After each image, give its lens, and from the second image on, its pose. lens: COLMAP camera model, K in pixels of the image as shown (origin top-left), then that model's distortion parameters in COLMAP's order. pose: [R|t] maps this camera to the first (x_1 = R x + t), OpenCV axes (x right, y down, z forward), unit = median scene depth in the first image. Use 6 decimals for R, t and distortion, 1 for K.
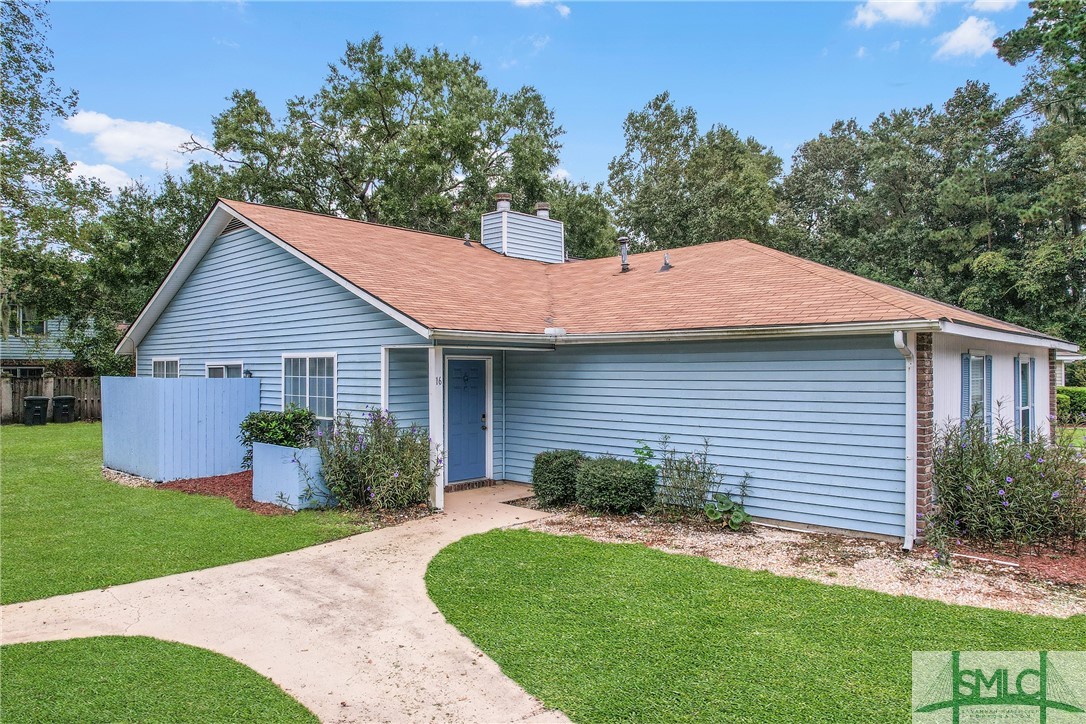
lens RADIAL K [[726.5, 0, 543.0], [0, 726.5, 362.0], [0, 0, 1]] dist [-0.085398, 0.079657]
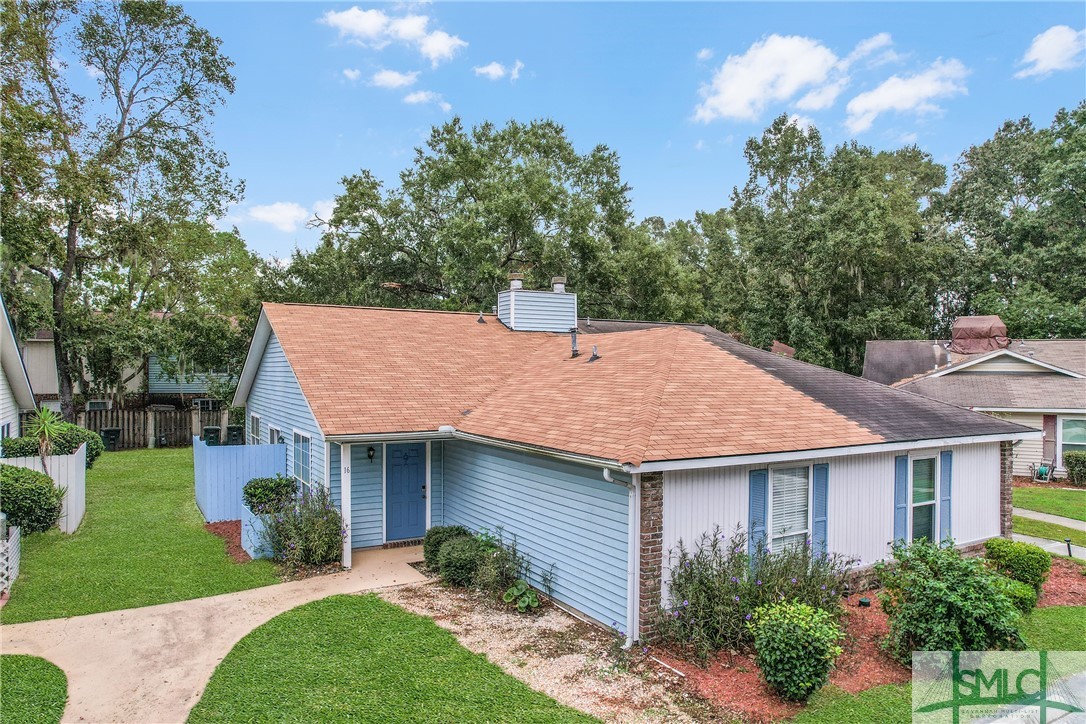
lens RADIAL K [[726.5, 0, 543.0], [0, 726.5, 362.0], [0, 0, 1]] dist [-0.085398, 0.079657]
pose [[0.958293, 0.000258, -0.285786, 0.295438], [-0.000928, 0.999997, -0.002211, -0.086377], [0.285785, 0.002384, 0.958291, -0.075031]]
